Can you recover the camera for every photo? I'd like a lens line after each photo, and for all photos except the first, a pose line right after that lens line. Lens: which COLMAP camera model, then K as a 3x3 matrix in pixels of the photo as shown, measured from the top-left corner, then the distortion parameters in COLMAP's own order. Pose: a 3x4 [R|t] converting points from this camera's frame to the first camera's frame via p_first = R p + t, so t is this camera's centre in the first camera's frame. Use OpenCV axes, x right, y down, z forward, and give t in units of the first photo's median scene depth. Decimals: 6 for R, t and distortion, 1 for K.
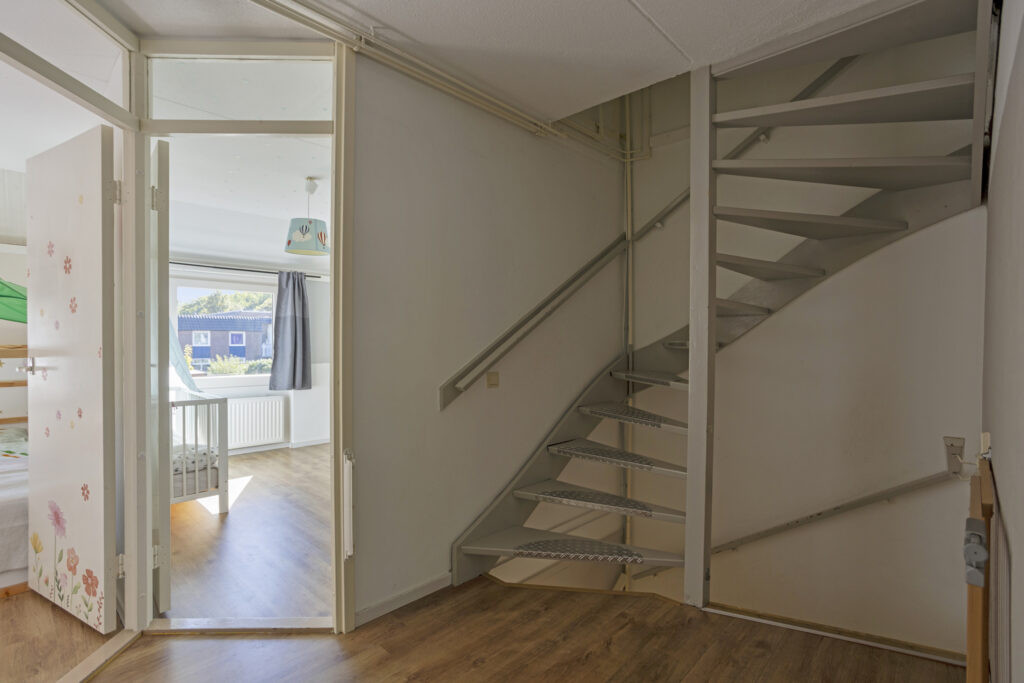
lens RADIAL K [[508.1, 0, 512.0], [0, 508.1, 341.5], [0, 0, 1]] dist [-0.005308, -0.000246]
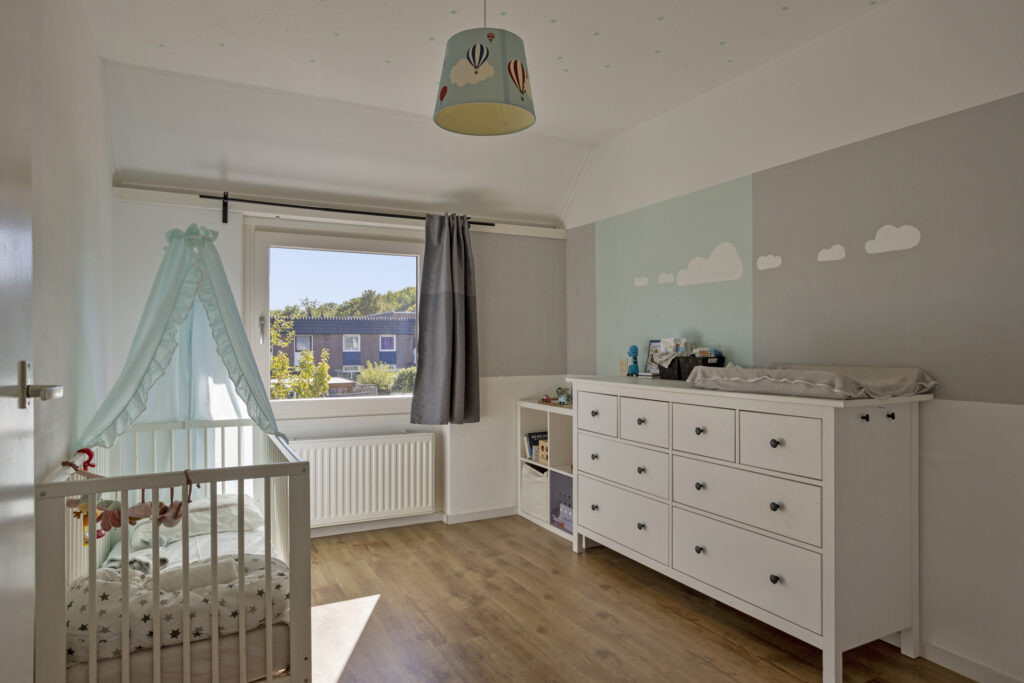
lens RADIAL K [[620.9, 0, 512.0], [0, 620.9, 341.5], [0, 0, 1]] dist [0.003057, 0.000064]
pose [[0.954529, -0.003713, -0.298094, -0.158714], [0.001265, 0.999964, -0.008402, 0.009882], [0.298114, 0.007643, 0.954500, 0.360666]]
